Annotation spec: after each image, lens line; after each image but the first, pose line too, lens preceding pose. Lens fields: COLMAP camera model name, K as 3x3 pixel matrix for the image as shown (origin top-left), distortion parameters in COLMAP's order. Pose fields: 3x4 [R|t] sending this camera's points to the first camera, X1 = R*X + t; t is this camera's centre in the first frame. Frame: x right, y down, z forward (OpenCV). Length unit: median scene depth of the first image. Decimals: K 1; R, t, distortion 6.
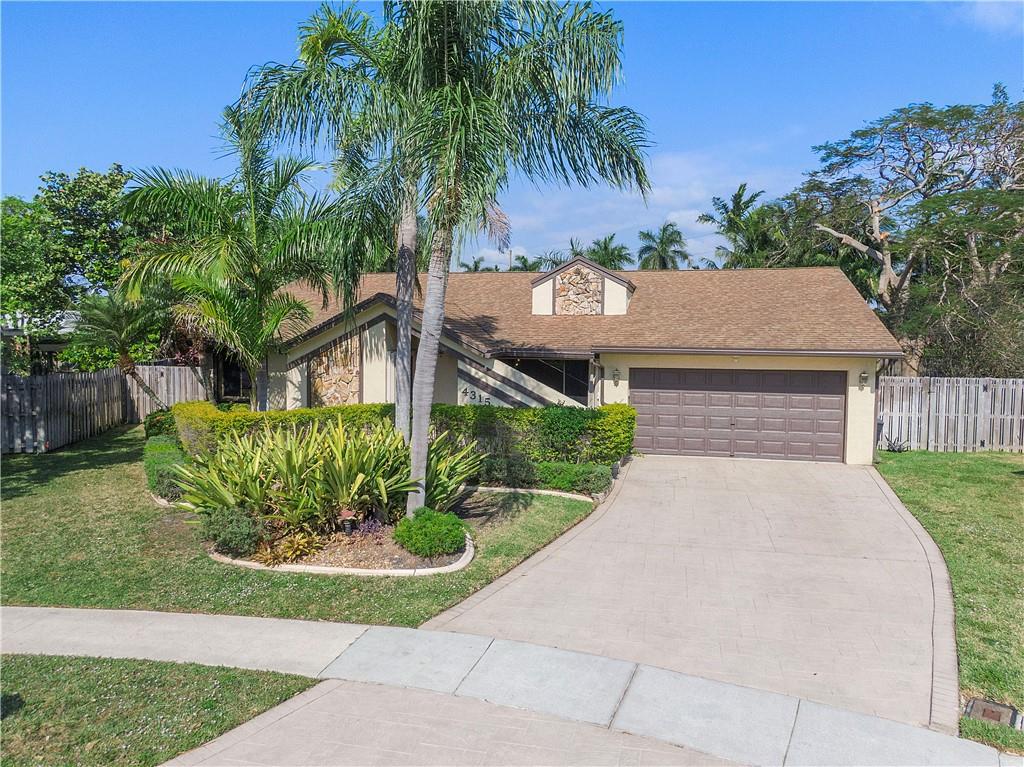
lens RADIAL K [[721.6, 0, 512.0], [0, 721.6, 383.5], [0, 0, 1]] dist [-0.003555, -0.008105]
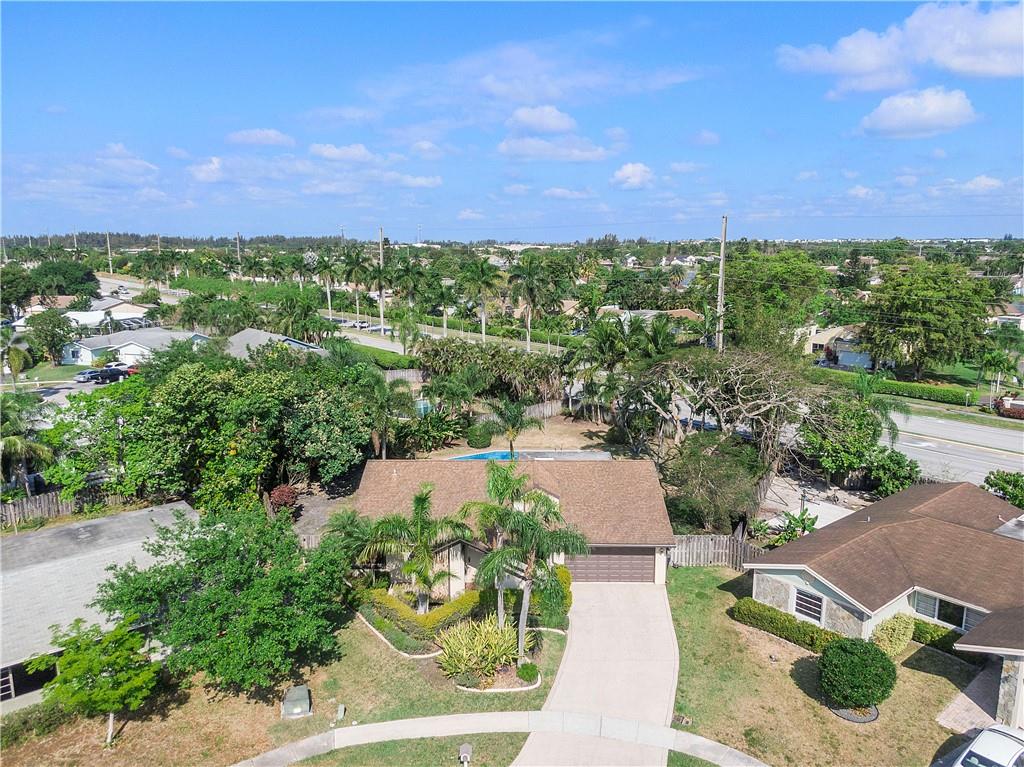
lens RADIAL K [[721.6, 0, 512.0], [0, 721.6, 383.5], [0, 0, 1]] dist [-0.003555, -0.008105]
pose [[0.977564, -0.052204, 0.204065, -0.431690], [0.024608, 0.990472, 0.135499, -0.841681], [-0.209195, -0.127438, 0.969535, -1.083059]]
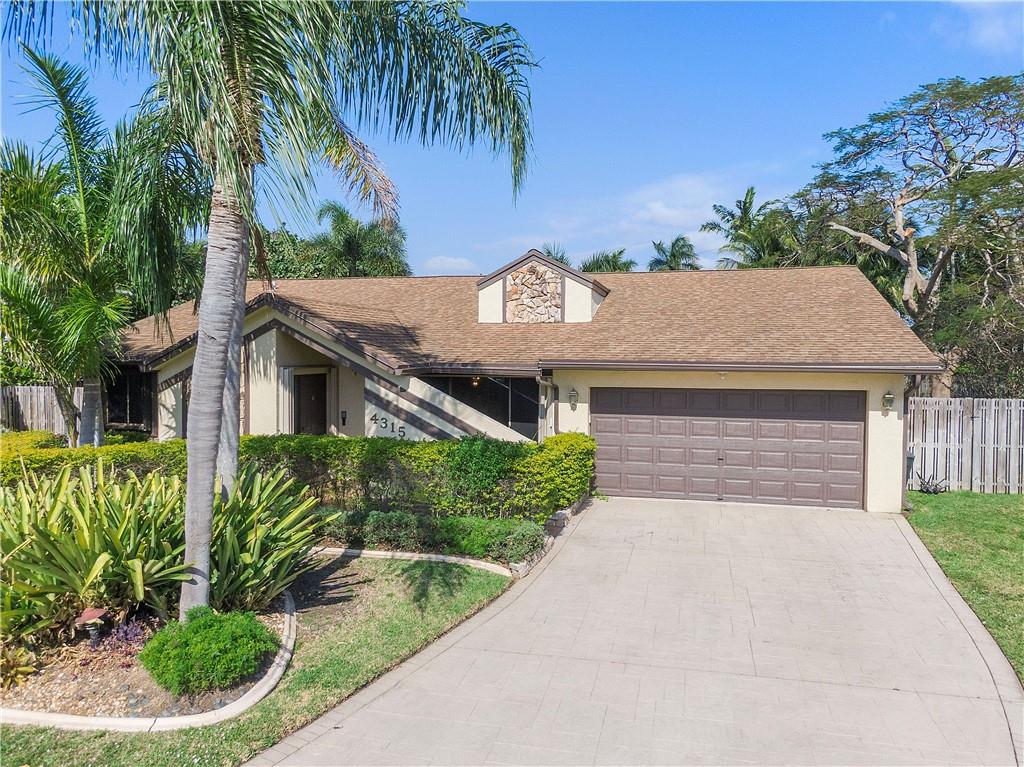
lens RADIAL K [[725.8, 0, 512.0], [0, 725.8, 383.5], [0, 0, 1]] dist [-0.002137, -0.005454]
pose [[0.999748, -0.002164, -0.022356, 0.096833], [0.001600, 0.999681, -0.025223, -0.006120], [0.022403, 0.025181, 0.999432, 0.202768]]
